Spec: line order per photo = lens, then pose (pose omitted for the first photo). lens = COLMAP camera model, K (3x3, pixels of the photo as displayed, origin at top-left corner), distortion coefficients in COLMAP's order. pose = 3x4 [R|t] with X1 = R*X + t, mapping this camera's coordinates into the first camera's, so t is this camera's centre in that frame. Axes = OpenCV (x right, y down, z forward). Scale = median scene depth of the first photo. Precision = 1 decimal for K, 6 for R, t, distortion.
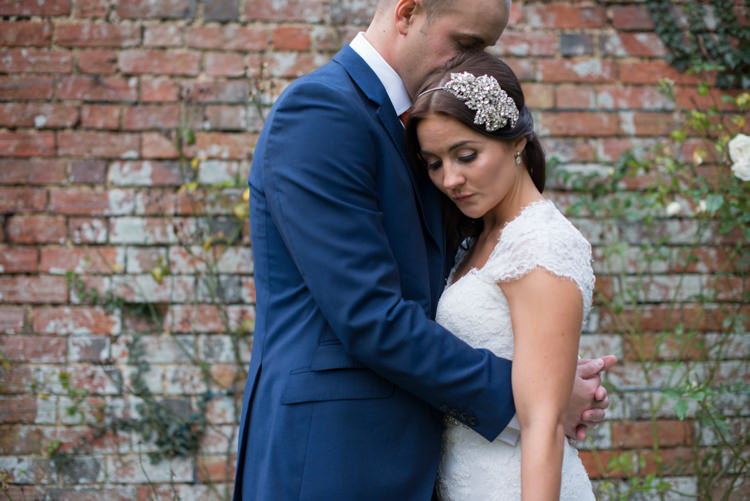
lens RADIAL K [[1095.9, 0, 373.6], [0, 1095.9, 252.8], [0, 0, 1]] dist [-0.096375, 0.000000]
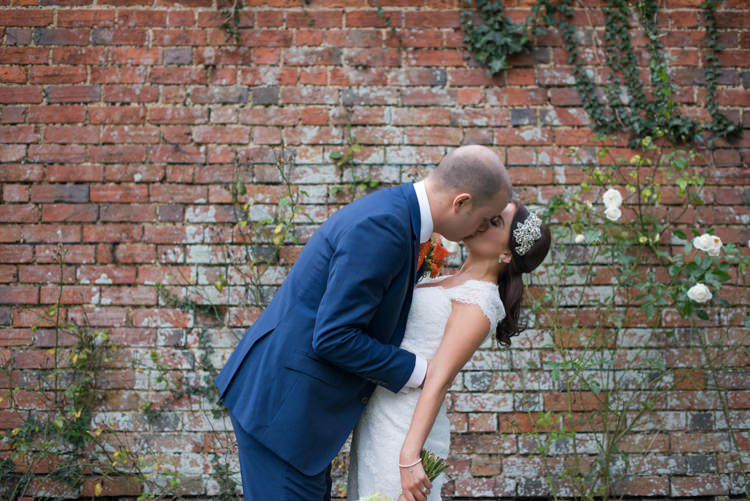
lens RADIAL K [[1095.9, 0, 376.0], [0, 1095.9, 249.5], [0, 0, 1]] dist [-0.096375, 0.000000]
pose [[0.997635, -0.001828, -0.068703, 0.100441], [0.000683, 0.999861, -0.016687, -0.002910], [0.068724, 0.016601, 0.997498, -0.395247]]
